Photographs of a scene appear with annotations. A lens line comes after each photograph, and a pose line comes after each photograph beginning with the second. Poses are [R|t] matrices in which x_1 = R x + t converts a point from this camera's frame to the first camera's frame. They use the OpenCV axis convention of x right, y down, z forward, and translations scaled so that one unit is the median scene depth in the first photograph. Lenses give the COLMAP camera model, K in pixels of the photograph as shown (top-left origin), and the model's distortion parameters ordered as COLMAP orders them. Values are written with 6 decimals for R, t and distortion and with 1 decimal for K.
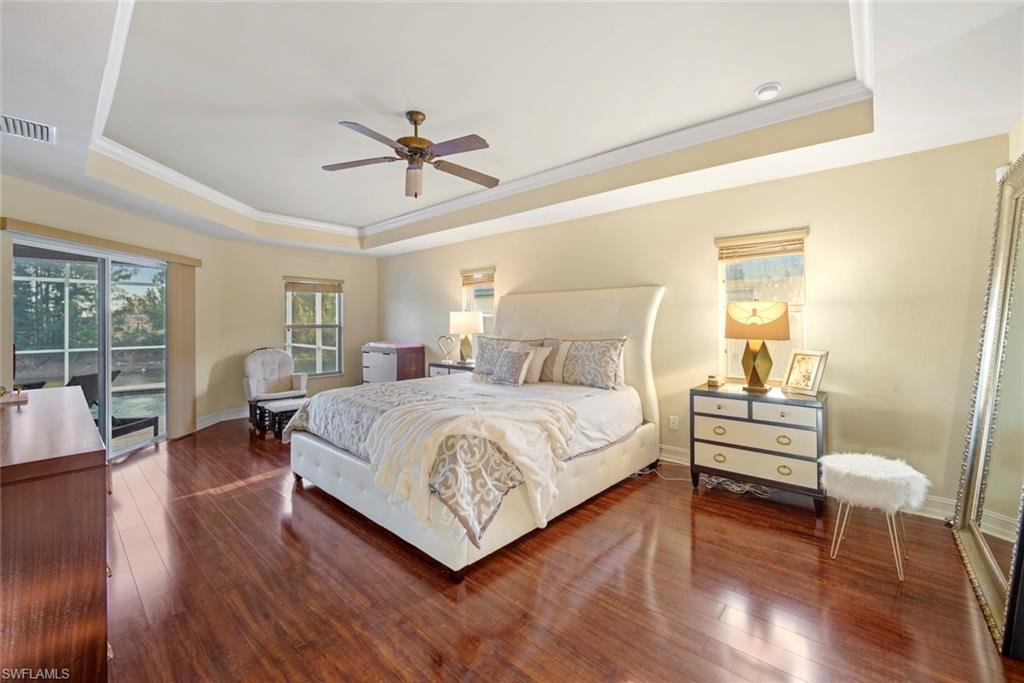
lens RADIAL K [[412.0, 0, 531.0], [0, 412.0, 316.1], [0, 0, 1]] dist [-0.013375, 0.000392]
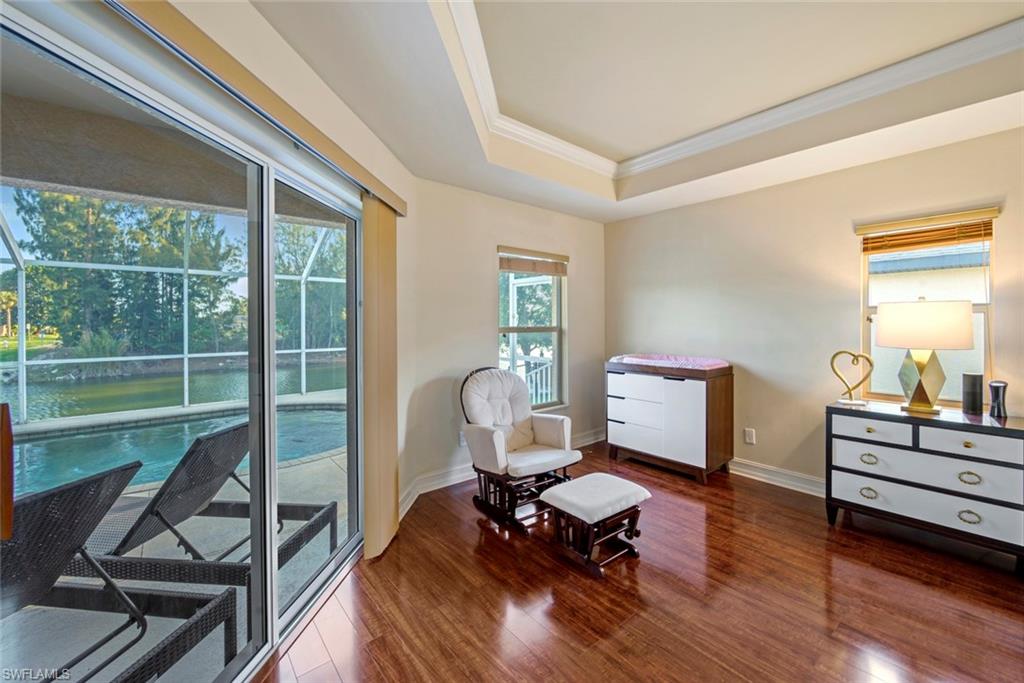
lens RADIAL K [[403.1, 0, 511.2], [0, 403.1, 319.4], [0, 0, 1]] dist [-0.002004, -0.000084]
pose [[0.984776, 0.004412, -0.173772, -0.104429], [-0.003846, 0.999986, 0.003595, 0.001853], [0.173786, -0.002872, 0.984779, 0.091408]]
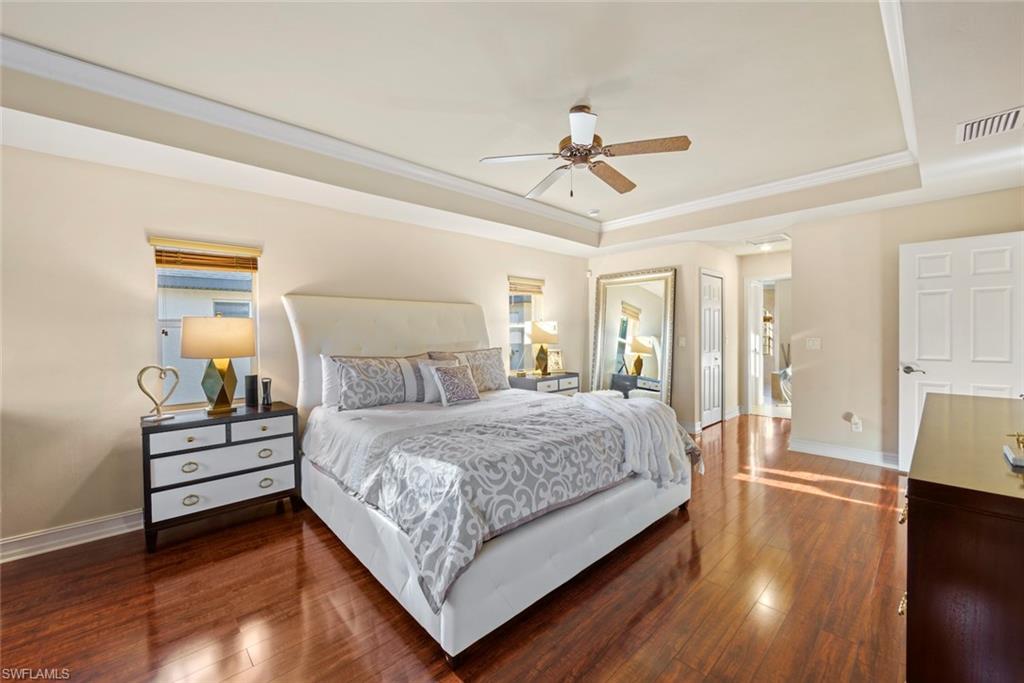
lens RADIAL K [[408.2, 0, 513.3], [0, 408.2, 333.9], [0, 0, 1]] dist [-0.009982, 0.000118]
pose [[0.114861, 0.005262, 0.993368, -0.288910], [-0.004302, 0.999979, -0.004799, 0.006253], [-0.993372, -0.003722, 0.114881, 0.245648]]
